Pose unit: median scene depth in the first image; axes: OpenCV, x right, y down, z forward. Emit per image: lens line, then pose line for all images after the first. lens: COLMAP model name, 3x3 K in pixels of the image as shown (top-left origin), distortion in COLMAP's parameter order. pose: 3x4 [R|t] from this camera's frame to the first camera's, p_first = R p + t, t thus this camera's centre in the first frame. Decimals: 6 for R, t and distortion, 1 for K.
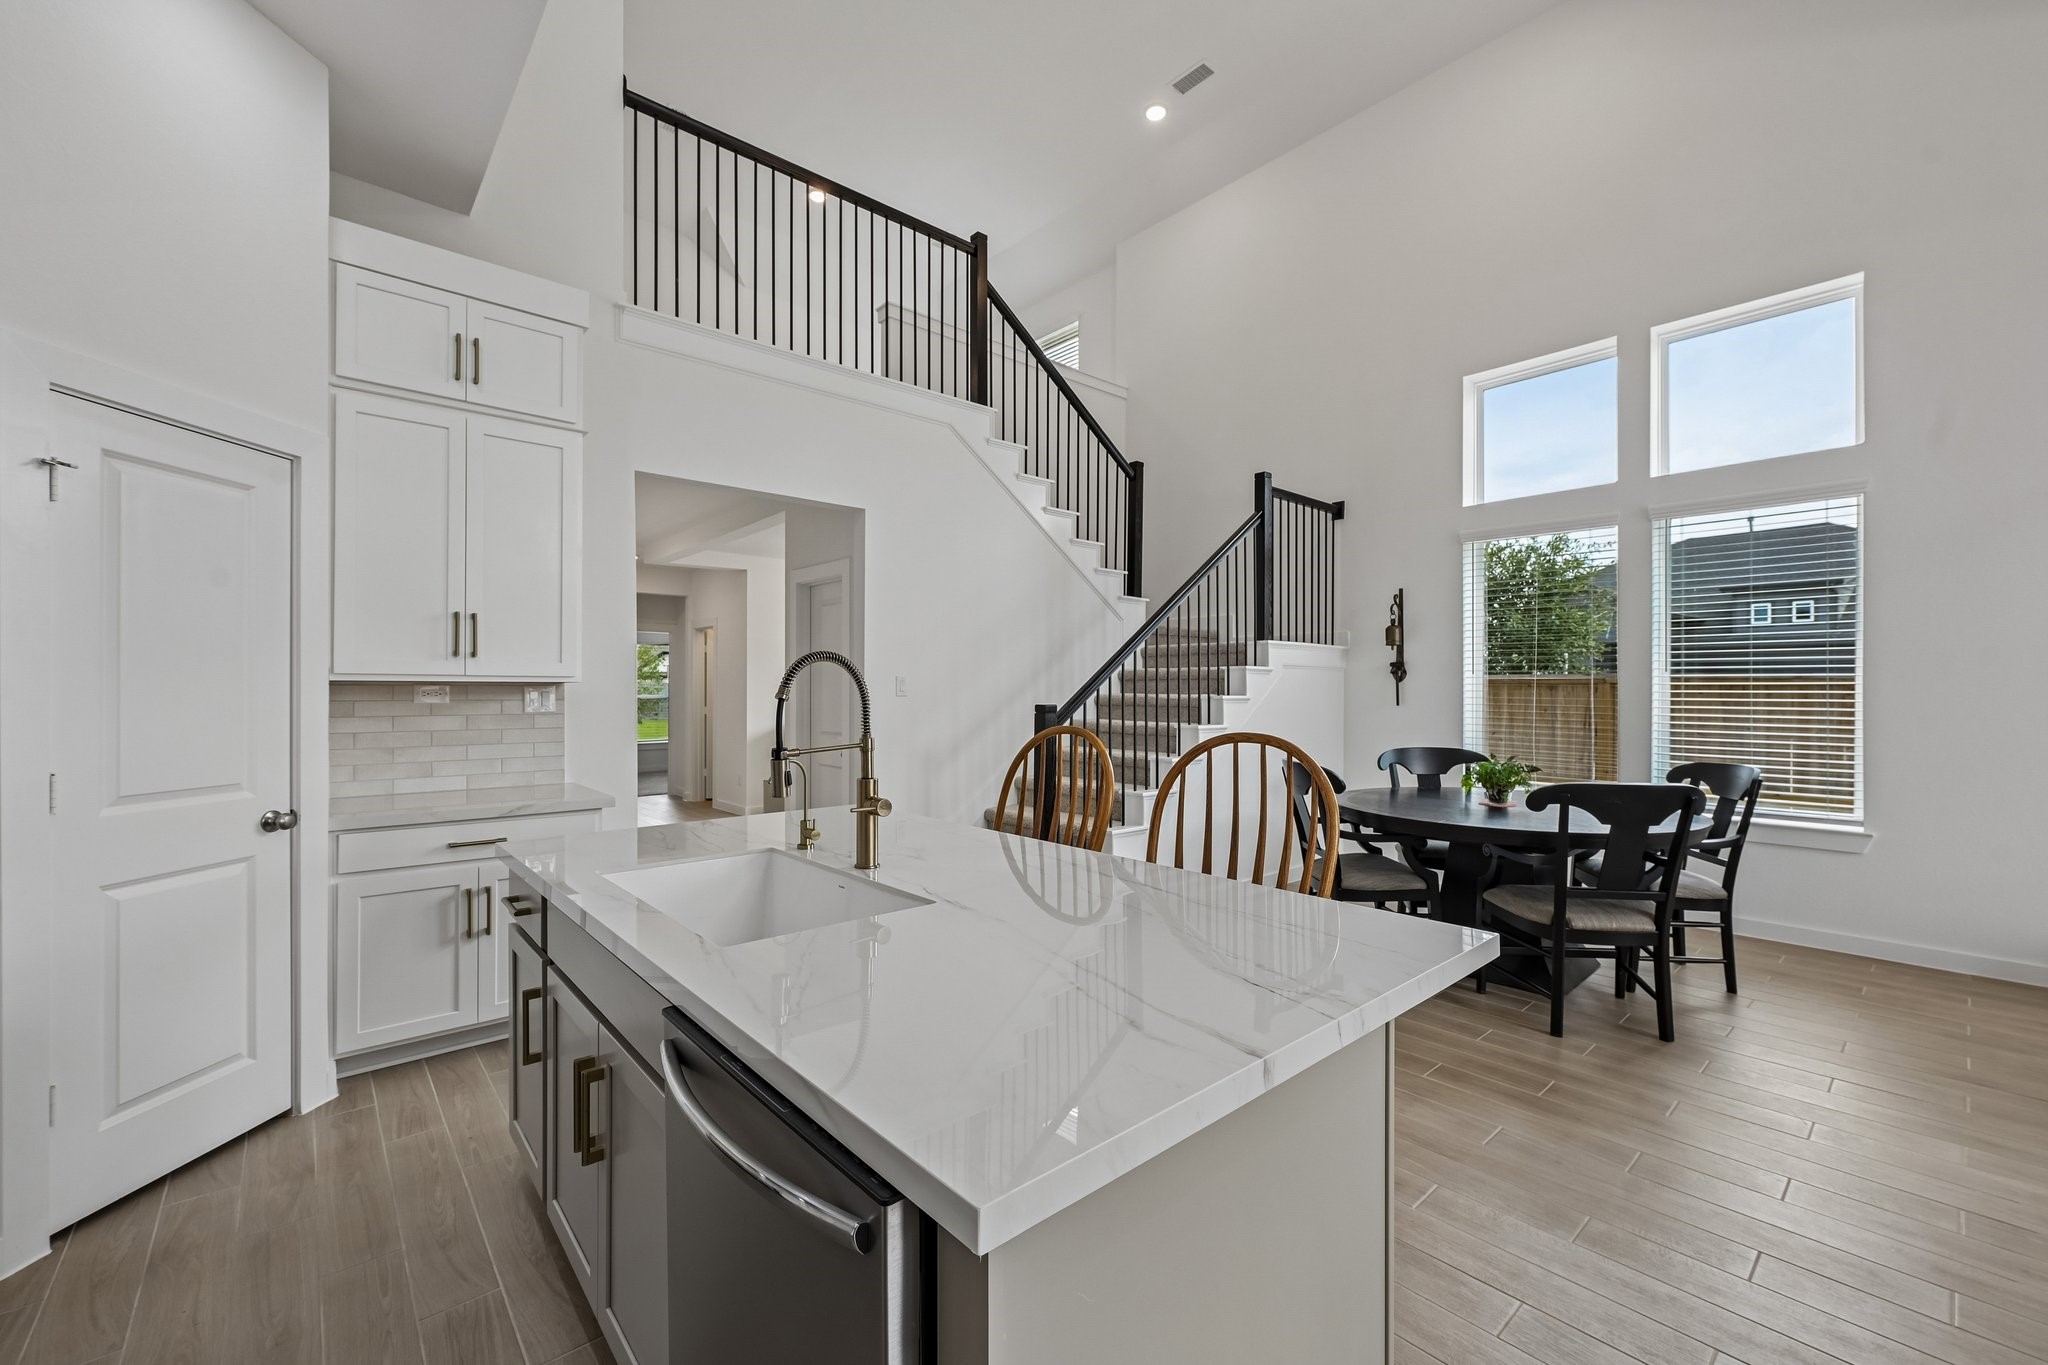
lens RADIAL K [[824.2, 0, 1023.8], [0, 824.2, 687.2], [0, 0, 1]] dist [0.001101, -0.000122]
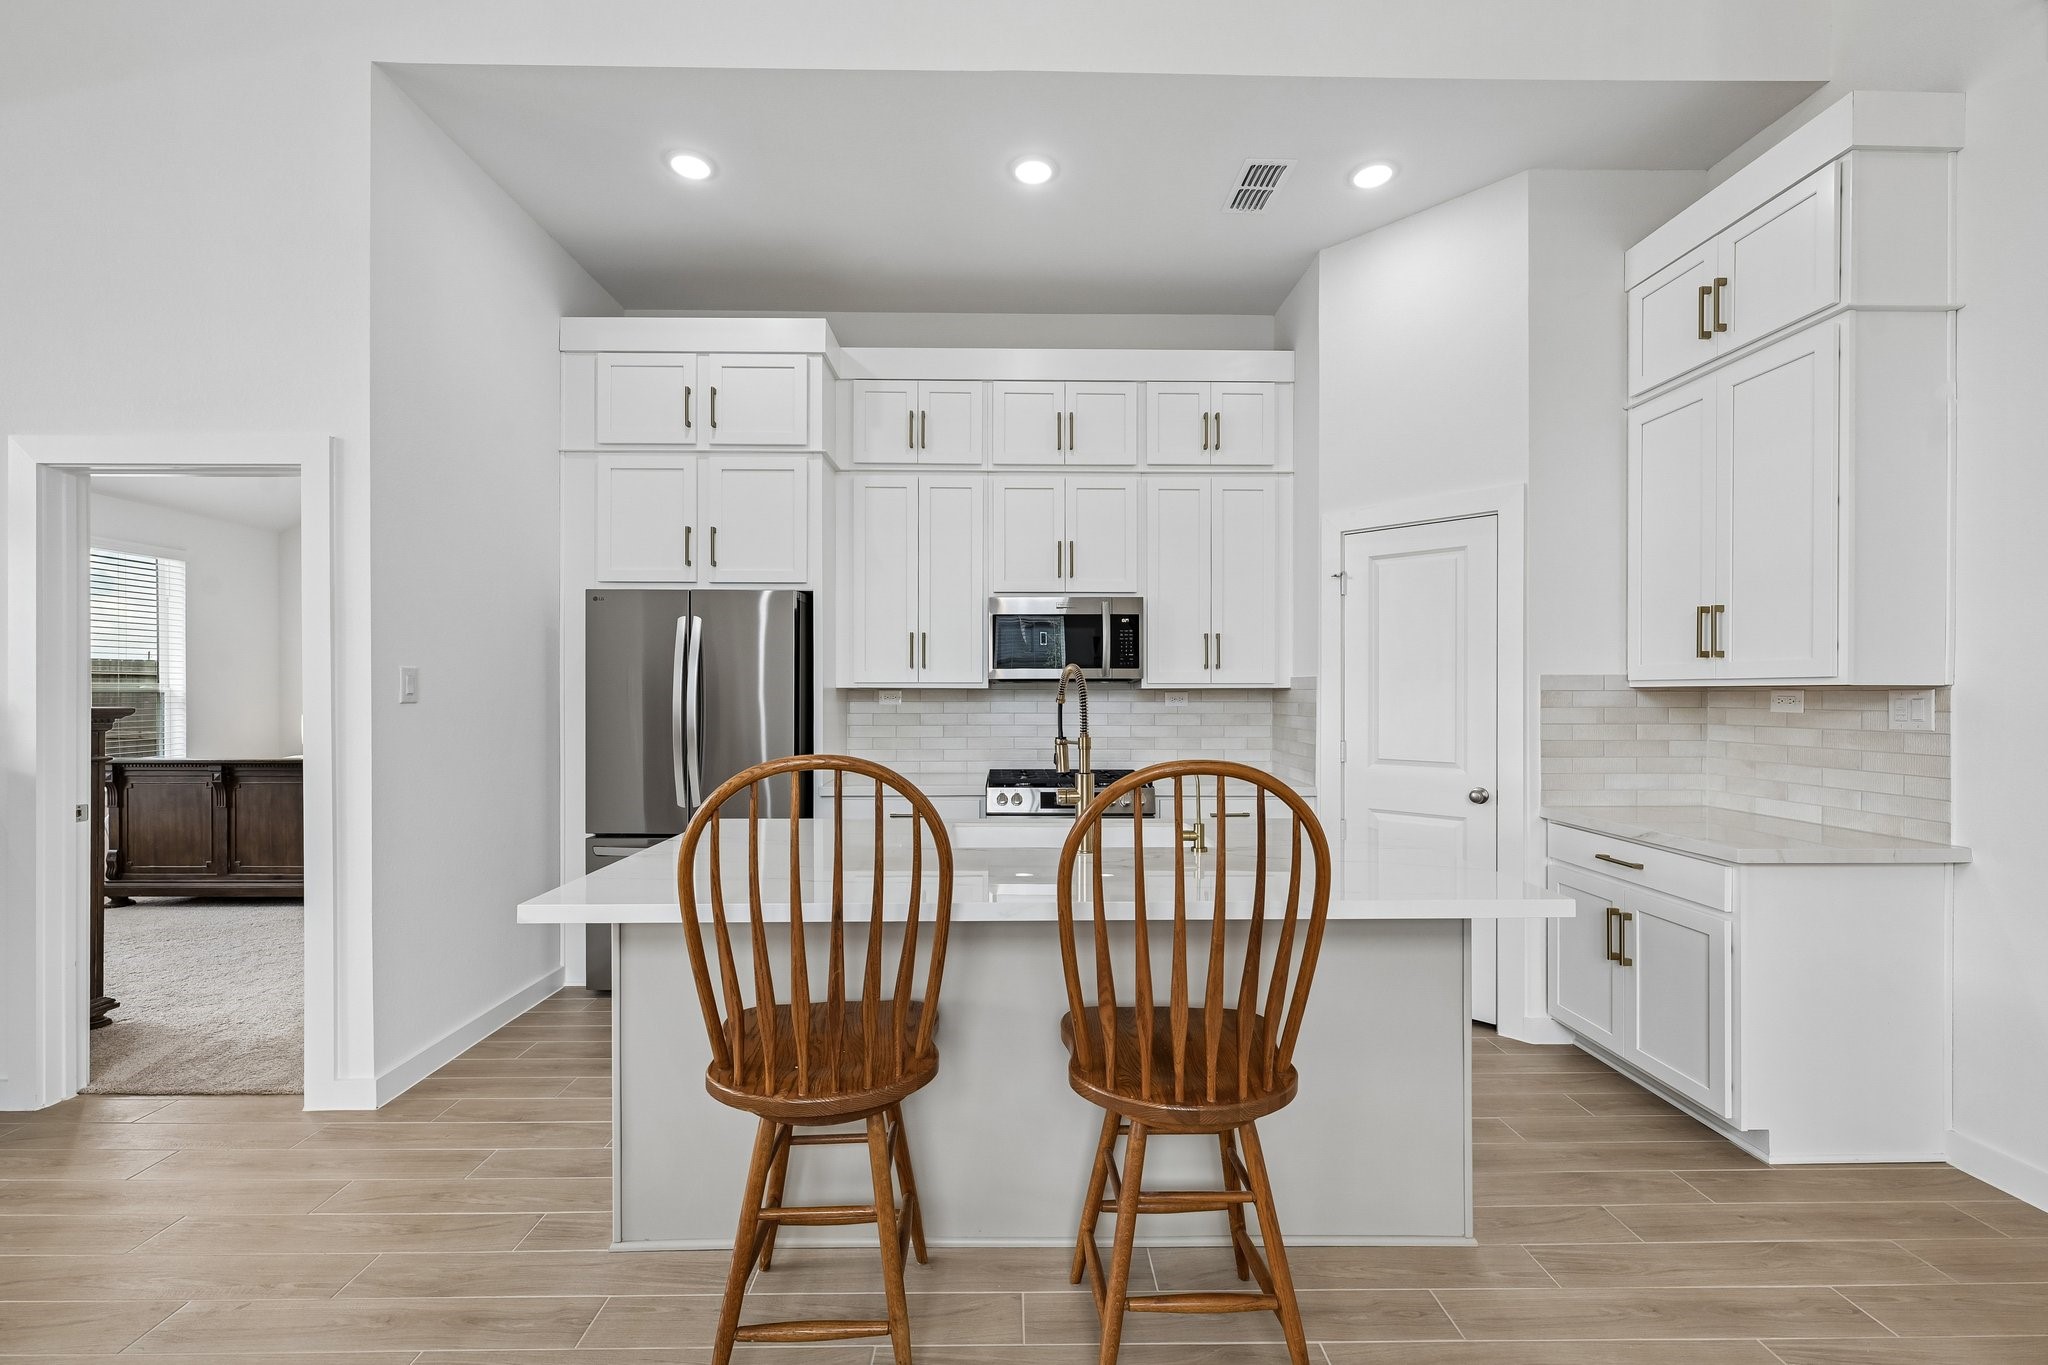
lens RADIAL K [[832.4, 0, 1021.1], [0, 832.4, 697.2], [0, 0, 1]] dist [-0.000488, -0.000083]
pose [[-0.647245, 0.000904, -0.762281, 0.367207], [0.001051, 0.999999, 0.000294, 0.002810], [0.762281, -0.000611, -0.647246, 0.834110]]
